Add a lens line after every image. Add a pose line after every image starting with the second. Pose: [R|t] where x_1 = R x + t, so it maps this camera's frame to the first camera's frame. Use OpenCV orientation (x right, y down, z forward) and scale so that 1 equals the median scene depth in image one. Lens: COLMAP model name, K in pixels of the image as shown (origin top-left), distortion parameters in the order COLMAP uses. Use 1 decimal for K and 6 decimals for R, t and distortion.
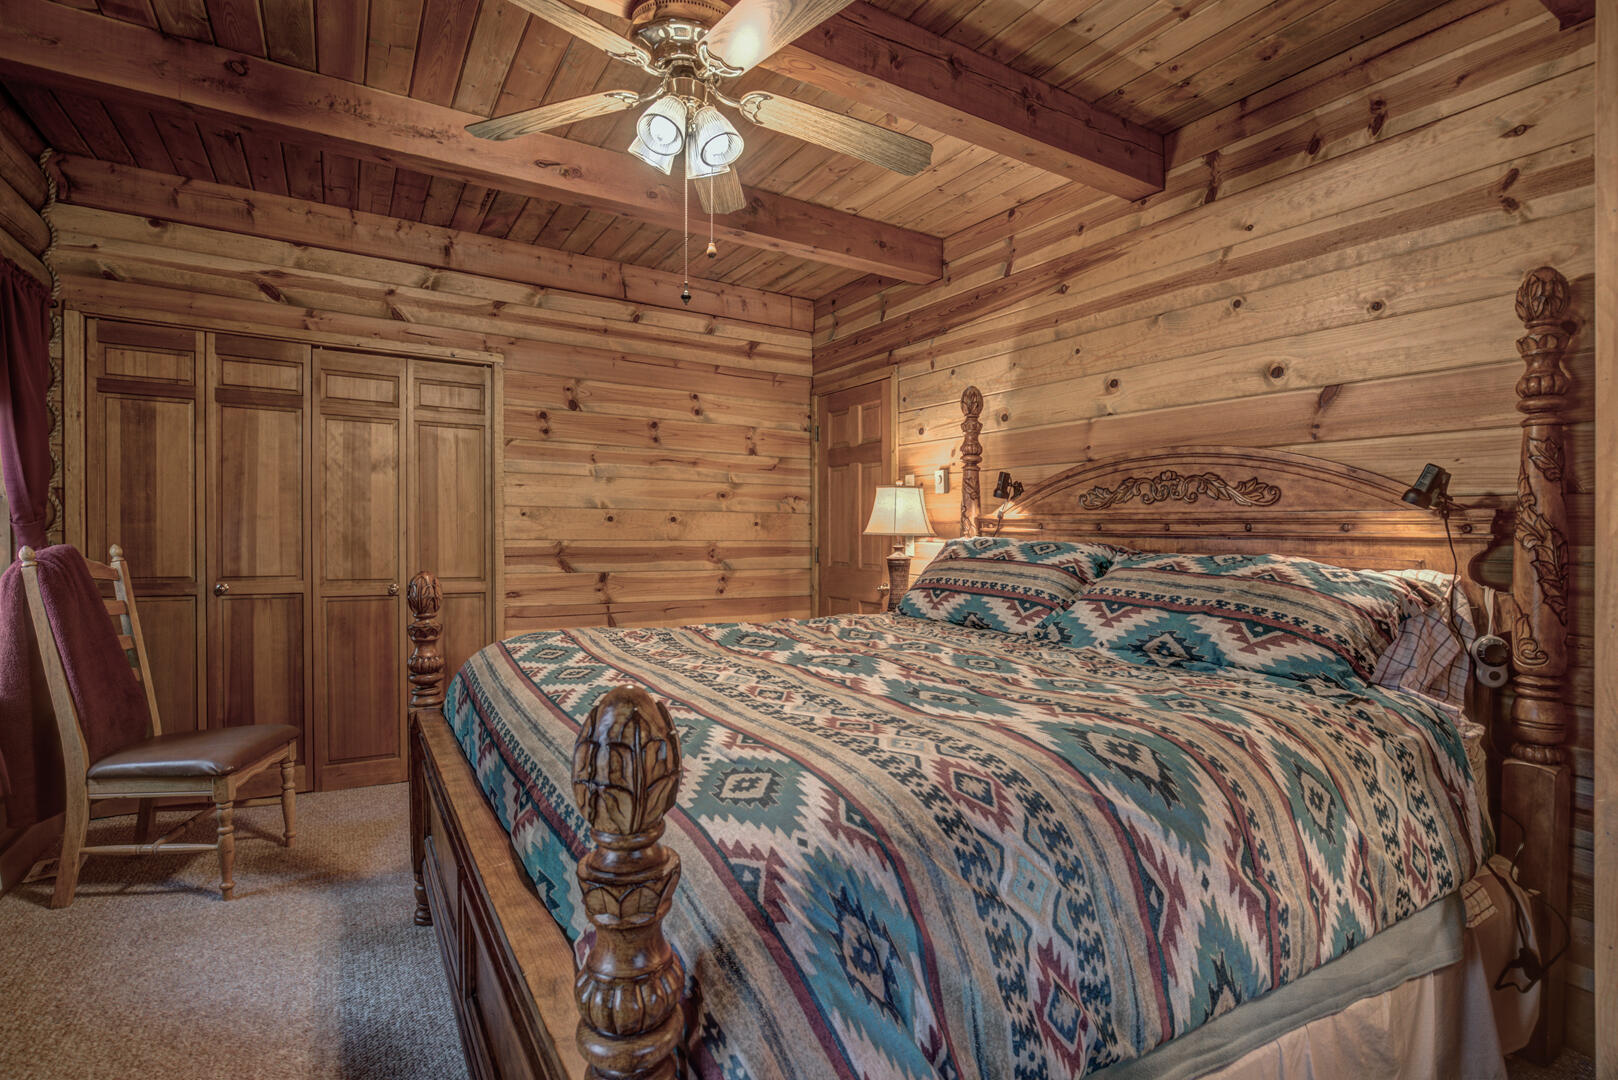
lens RADIAL K [[784.8, 0, 810.8], [0, 784.8, 533.6], [0, 0, 1]] dist [-0.004151, -0.000176]
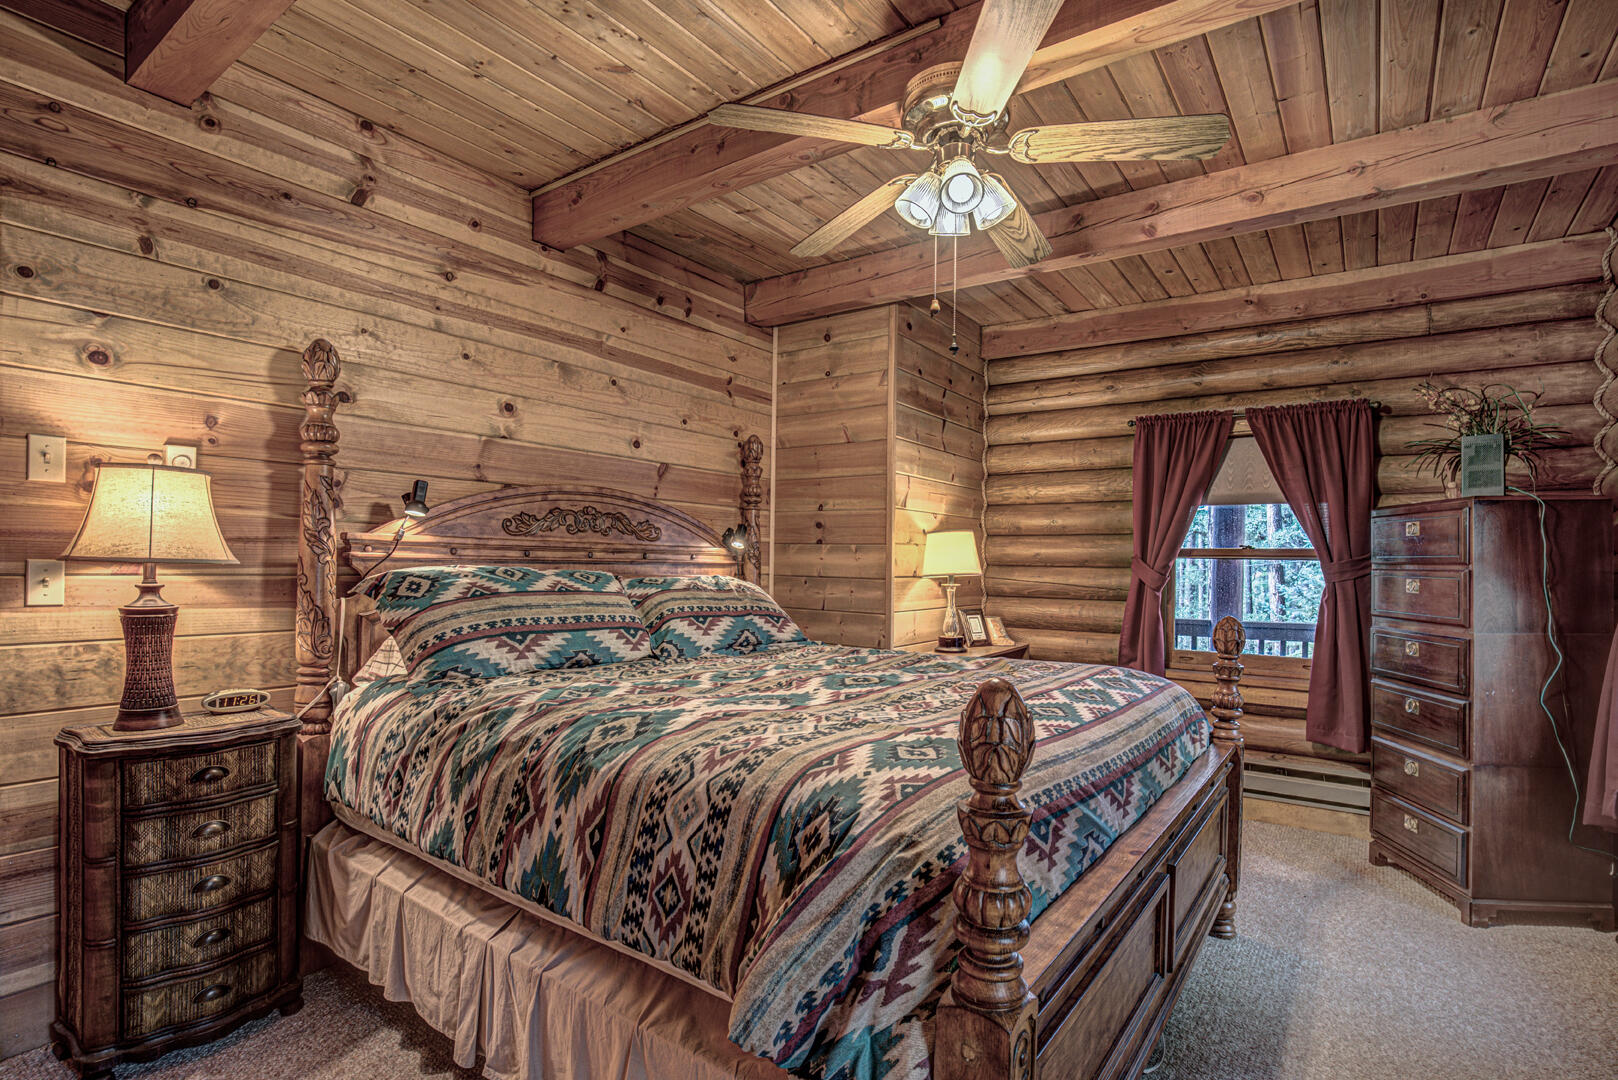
lens RADIAL K [[784.8, 0, 812.7], [0, 784.8, 552.1], [0, 0, 1]] dist [-0.004151, -0.000176]
pose [[-0.379448, -0.005279, 0.925198, -0.751080], [-0.015522, 0.999879, -0.000660, -0.016839], [-0.925083, -0.014611, -0.379484, 1.137368]]
